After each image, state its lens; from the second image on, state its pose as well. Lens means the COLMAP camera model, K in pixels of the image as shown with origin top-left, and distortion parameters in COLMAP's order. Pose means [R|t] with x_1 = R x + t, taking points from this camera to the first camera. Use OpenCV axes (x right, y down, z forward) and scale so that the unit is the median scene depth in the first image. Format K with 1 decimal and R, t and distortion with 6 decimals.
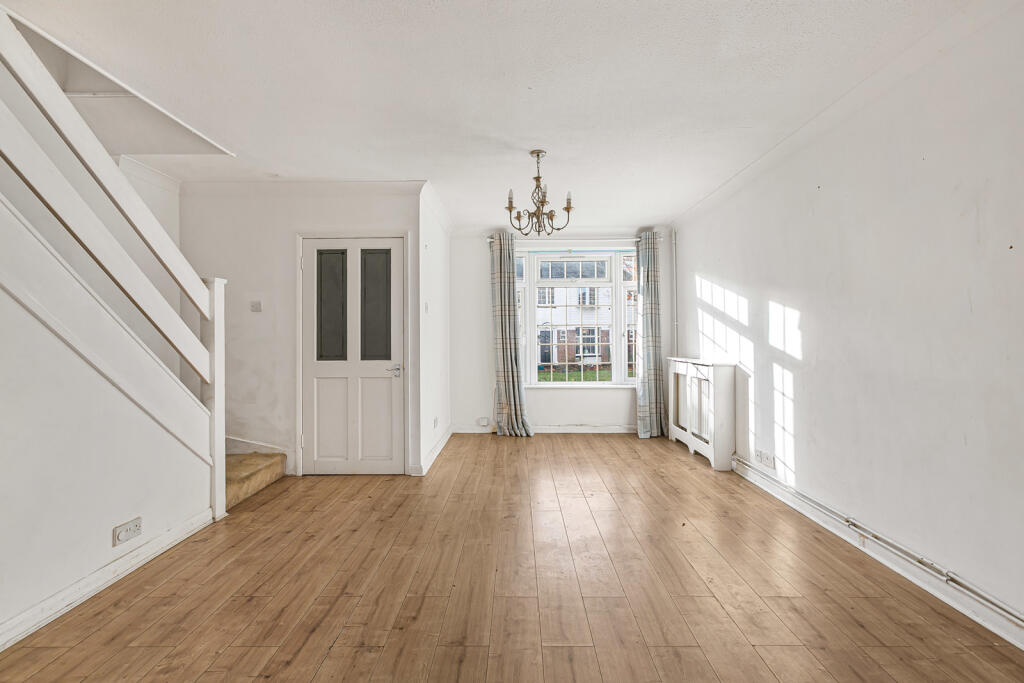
lens RADIAL K [[464.0, 0, 506.2], [0, 464.0, 337.9], [0, 0, 1]] dist [0.008001, 0.000099]
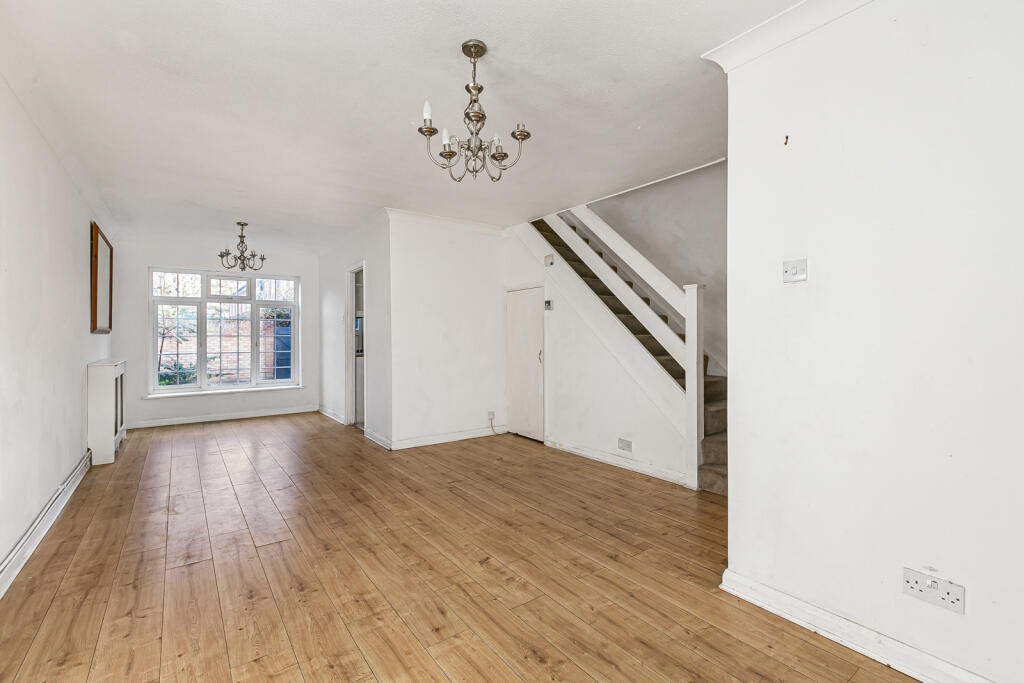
lens RADIAL K [[464.0, 0, 505.2], [0, 464.0, 335.7], [0, 0, 1]] dist [0.008001, 0.000099]
pose [[-0.805714, 0.006999, -0.592263, 0.497010], [0.005115, 0.999975, 0.004857, -0.004064], [0.592283, 0.000884, -0.805730, 1.842727]]
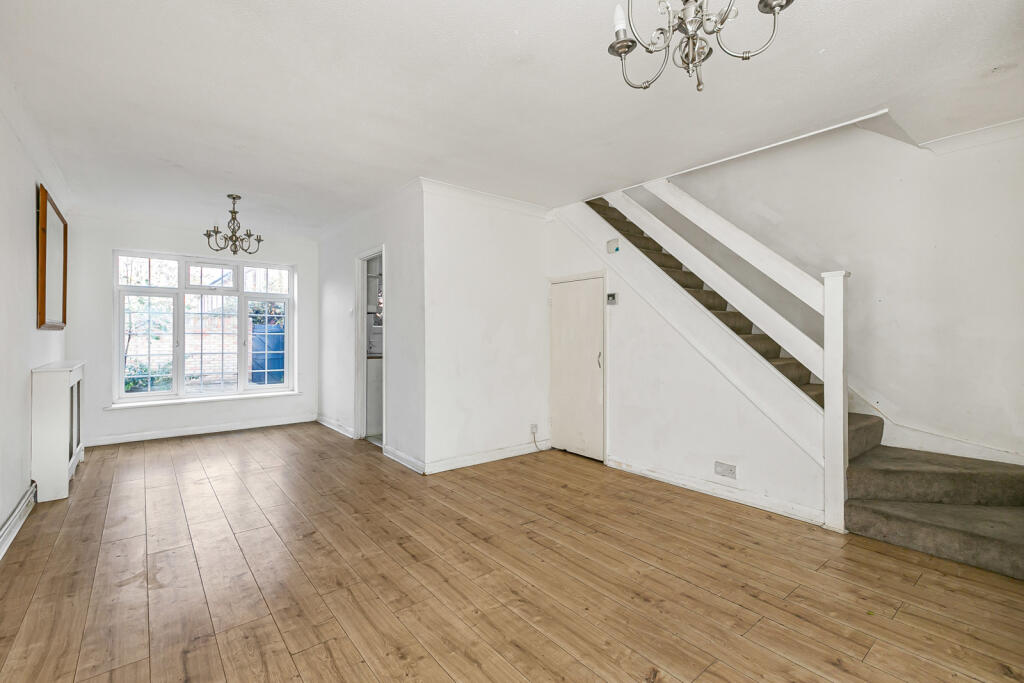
lens RADIAL K [[464.0, 0, 508.0], [0, 464.0, 336.3], [0, 0, 1]] dist [0.008001, 0.000099]
pose [[-0.771976, 0.004744, -0.635634, 0.518670], [-0.000531, 0.999967, 0.008108, -0.003927], [0.635652, 0.006597, -0.771948, 1.441485]]
